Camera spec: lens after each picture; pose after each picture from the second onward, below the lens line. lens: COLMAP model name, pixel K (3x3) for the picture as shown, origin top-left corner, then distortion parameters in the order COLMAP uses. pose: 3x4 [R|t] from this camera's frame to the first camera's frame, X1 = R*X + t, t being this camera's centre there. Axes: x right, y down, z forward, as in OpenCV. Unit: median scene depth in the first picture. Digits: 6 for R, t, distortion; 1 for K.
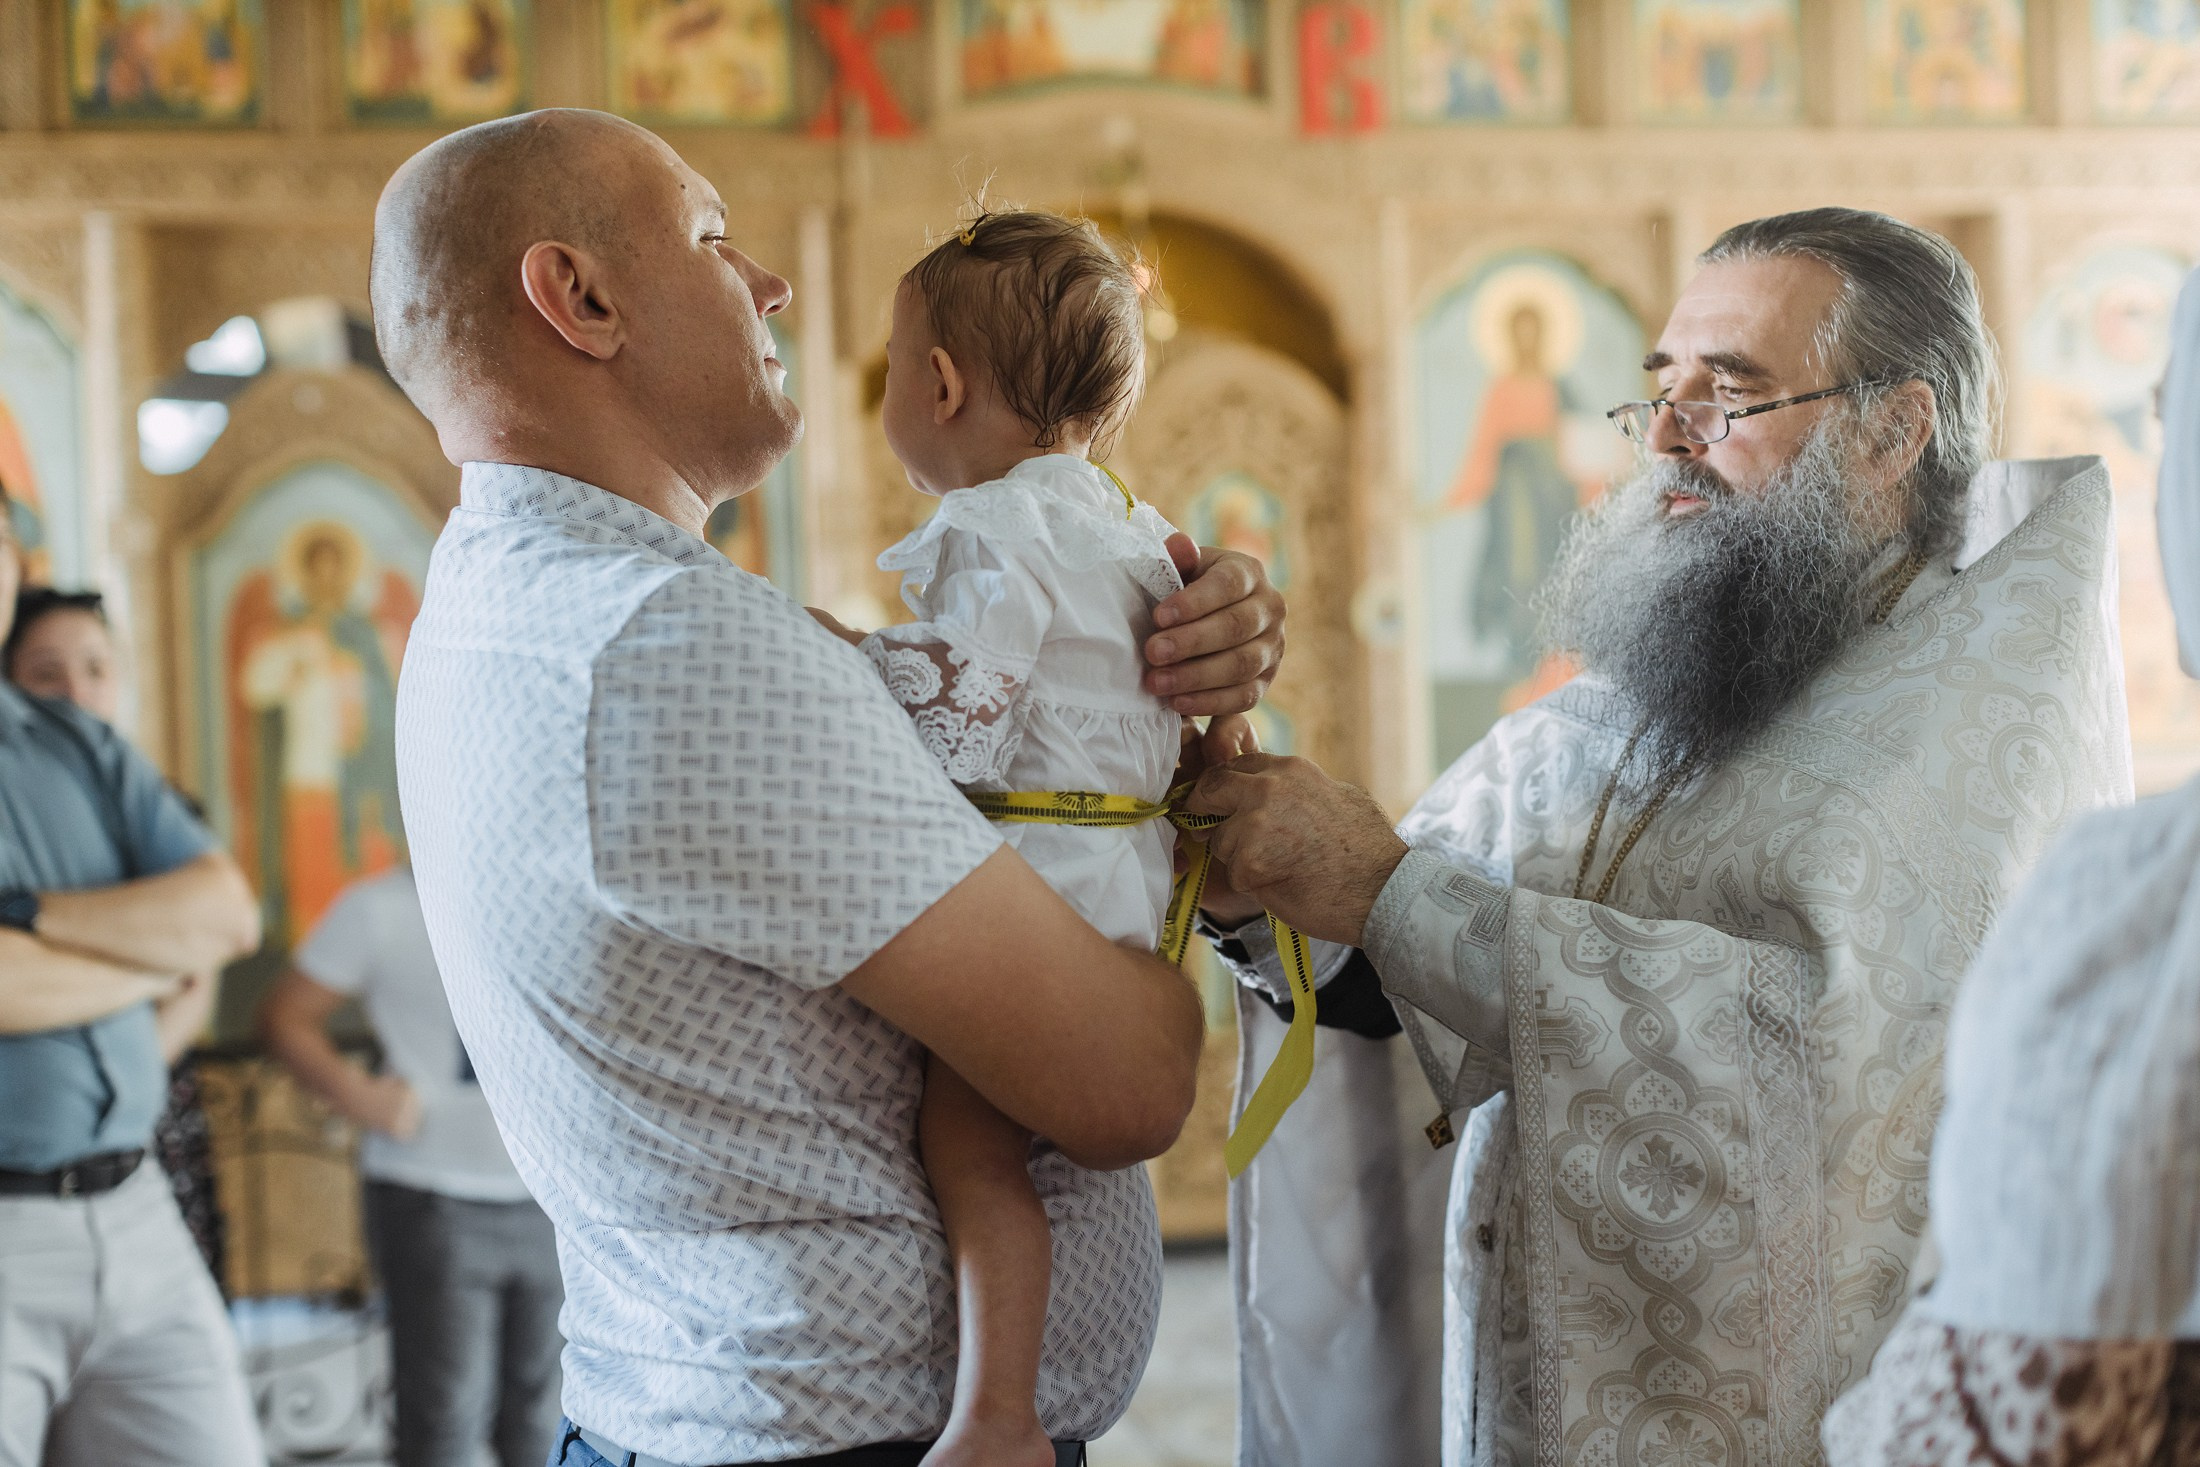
lens RADIAL K [[3166.9, 0, 1100.0], [0, 3166.9, 733.5], [0, 0, 1]] dist [-0.001942, 0.092040]
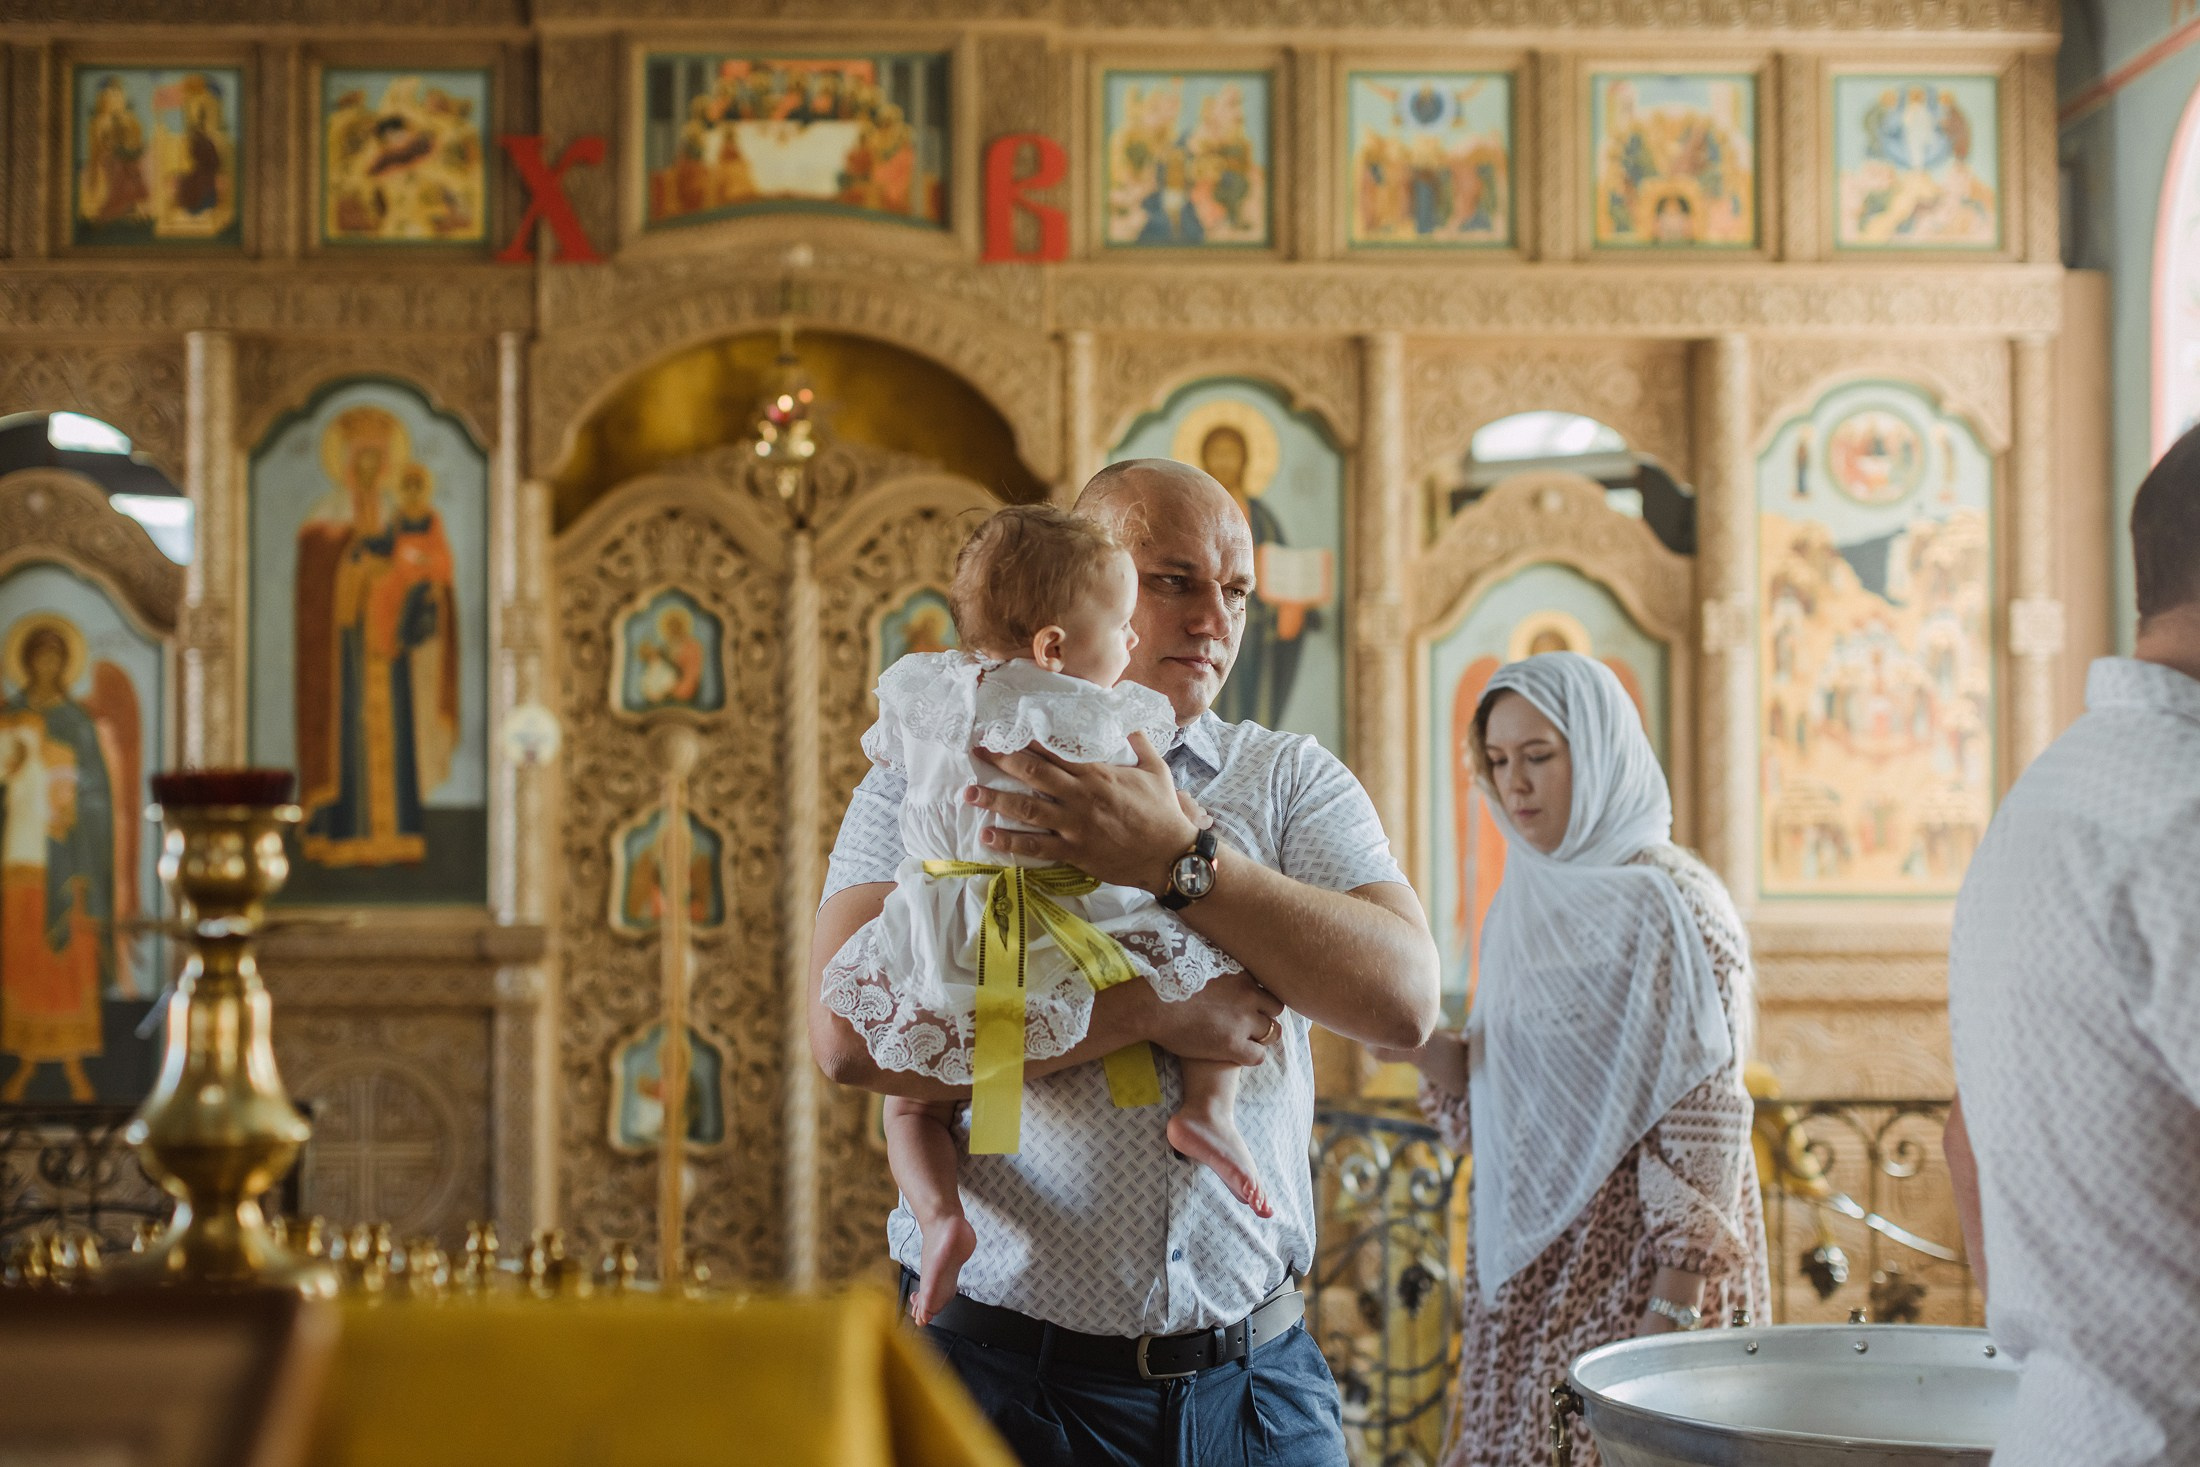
lens RADIAL K [[3166.9, 0, 1100.0], [0, 3166.9, 733.5], [0, 0, 1]] dist [-0.001942, 0.092040]
pose [[0.986945, 0.028939, -0.158437, 0.259920], [-0.034454, 0.998888, -0.032178, -0.005775], [0.157330, 0.037217, 0.986845, 0.004799]]
